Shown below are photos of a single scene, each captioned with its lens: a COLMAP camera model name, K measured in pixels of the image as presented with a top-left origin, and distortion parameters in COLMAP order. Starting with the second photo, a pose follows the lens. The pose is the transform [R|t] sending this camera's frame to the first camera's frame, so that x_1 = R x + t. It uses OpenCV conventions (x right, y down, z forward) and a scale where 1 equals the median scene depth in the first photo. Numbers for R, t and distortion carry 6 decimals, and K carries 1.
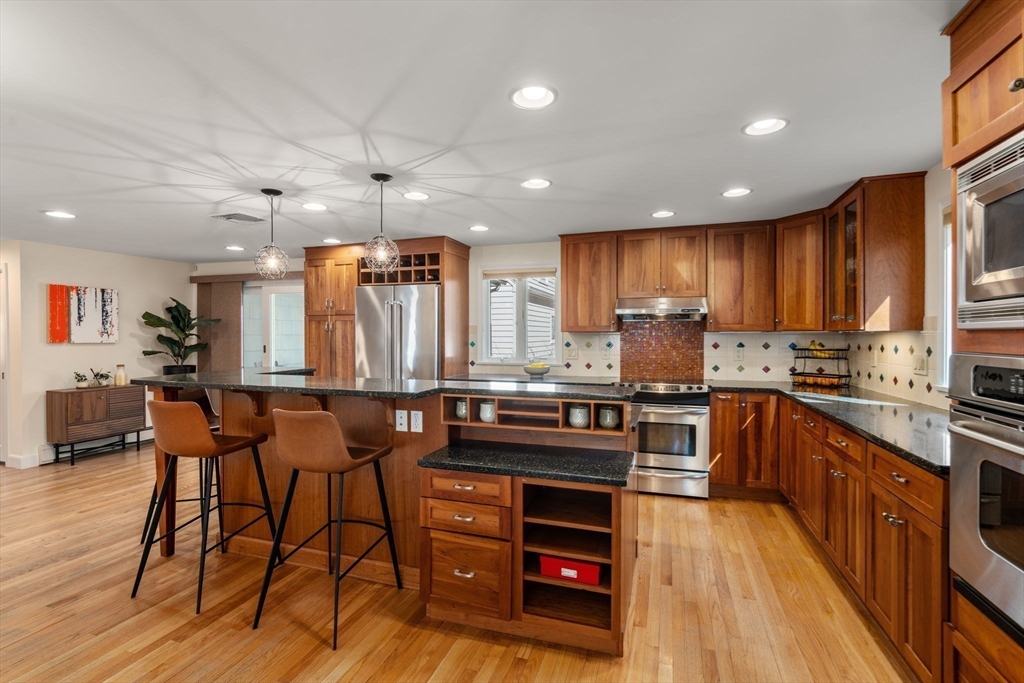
lens RADIAL K [[462.0, 0, 502.8], [0, 462.0, 340.0], [0, 0, 1]] dist [-0.024093, 0.000220]
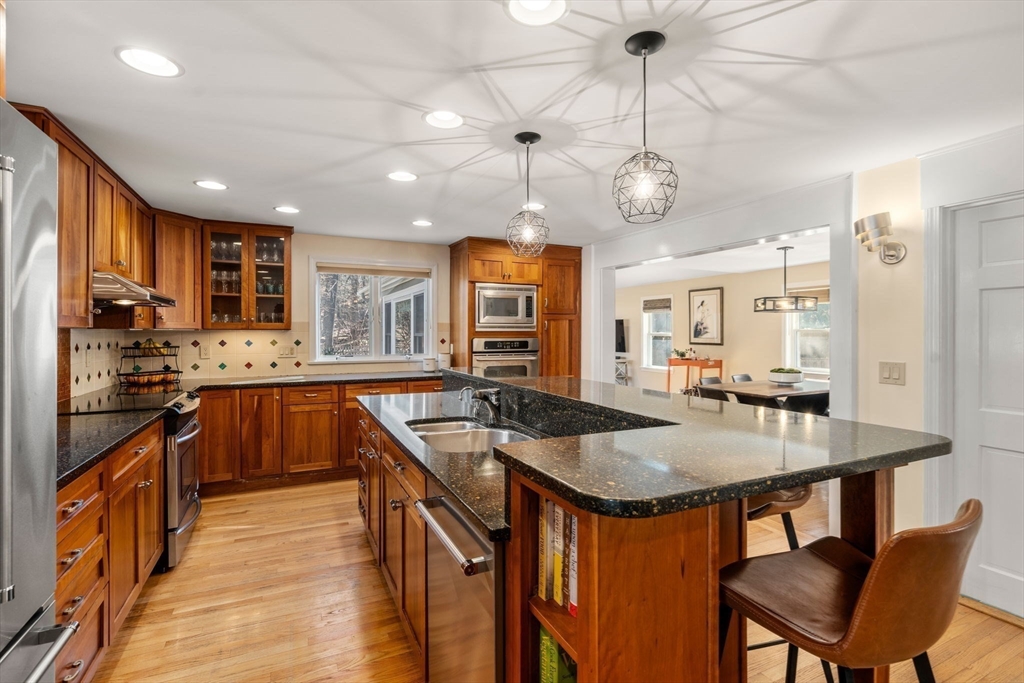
lens RADIAL K [[479.6, 0, 519.7], [0, 479.6, 329.8], [0, 0, 1]] dist [-0.005308, 0.000179]
pose [[-0.708034, 0.004452, 0.706165, -0.819646], [0.012254, 0.999907, 0.005983, -0.018131], [-0.706072, 0.012889, -0.708022, 1.555126]]
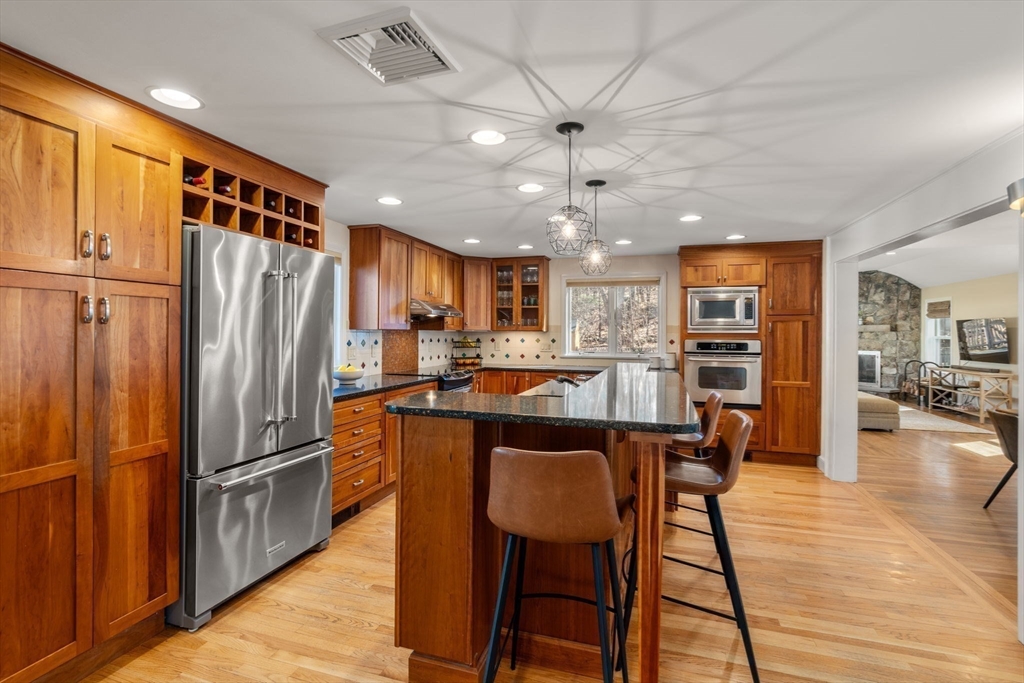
lens RADIAL K [[479.6, 0, 519.7], [0, 479.6, 329.8], [0, 0, 1]] dist [-0.005308, 0.000179]
pose [[-0.033715, 0.005918, 0.999414, -1.304275], [0.009858, 0.999936, -0.005588, -0.013014], [-0.999383, 0.009664, -0.033771, 1.169699]]
